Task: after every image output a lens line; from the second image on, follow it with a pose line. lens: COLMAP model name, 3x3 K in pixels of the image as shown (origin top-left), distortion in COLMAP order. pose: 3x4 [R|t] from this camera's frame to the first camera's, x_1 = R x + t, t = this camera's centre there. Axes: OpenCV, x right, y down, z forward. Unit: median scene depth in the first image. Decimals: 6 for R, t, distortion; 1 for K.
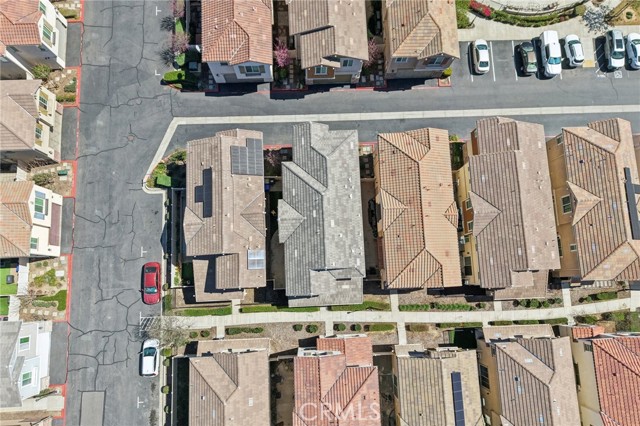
lens RADIAL K [[439.5, 0, 320.0], [0, 439.5, 213.0], [0, 0, 1]] dist [-0.024295, -0.001033]
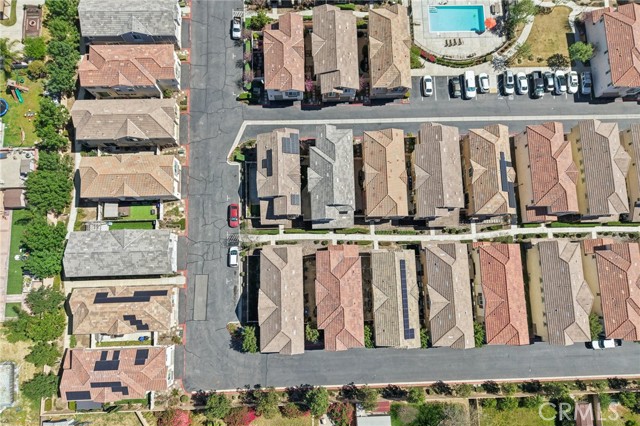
lens RADIAL K [[439.5, 0, 320.0], [0, 439.5, 213.0], [0, 0, 1]] dist [-0.024295, -0.001033]
pose [[0.999917, 0.012699, -0.002218, -0.035089], [-0.012681, 0.999888, 0.007888, 0.130719], [0.002318, -0.007859, 0.999966, -0.745241]]
